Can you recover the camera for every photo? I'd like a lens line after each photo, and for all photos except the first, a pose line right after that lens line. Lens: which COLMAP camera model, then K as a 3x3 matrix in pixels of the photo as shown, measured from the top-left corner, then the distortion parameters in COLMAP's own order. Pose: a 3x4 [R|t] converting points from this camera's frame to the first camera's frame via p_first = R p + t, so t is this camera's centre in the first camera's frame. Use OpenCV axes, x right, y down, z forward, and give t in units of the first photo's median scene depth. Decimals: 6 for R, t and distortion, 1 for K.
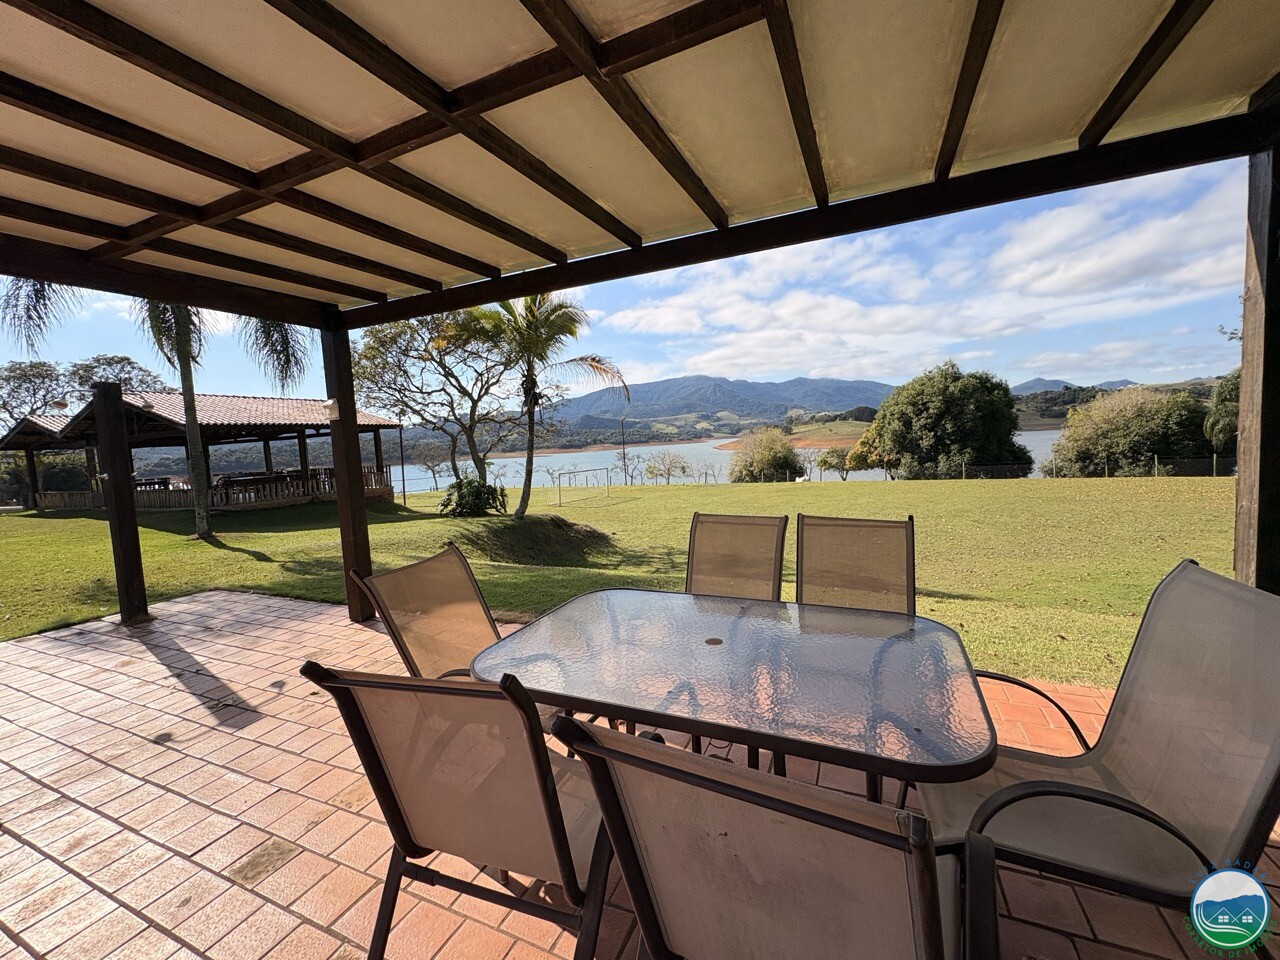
lens RADIAL K [[510.3, 0, 638.9], [0, 510.3, 474.9], [0, 0, 1]] dist [-0.002248, 0.000007]
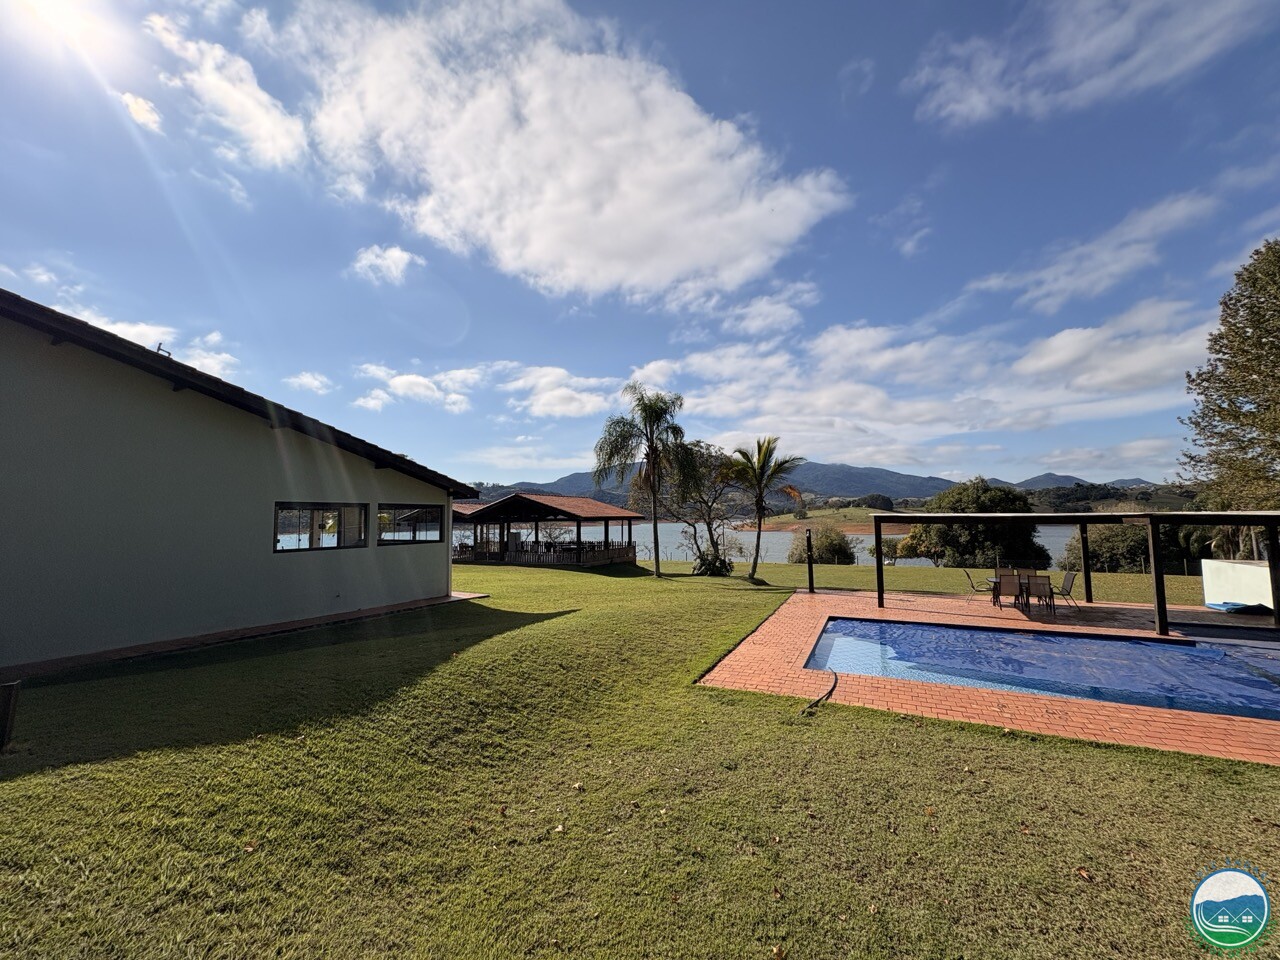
lens RADIAL K [[510.3, 0, 638.4], [0, 510.3, 491.2], [0, 0, 1]] dist [-0.002248, 0.000007]
pose [[0.998809, 0.044139, -0.020778, -0.210385], [-0.046265, 0.992121, -0.116431, 0.003752], [0.015475, 0.117254, 0.992981, -0.266744]]
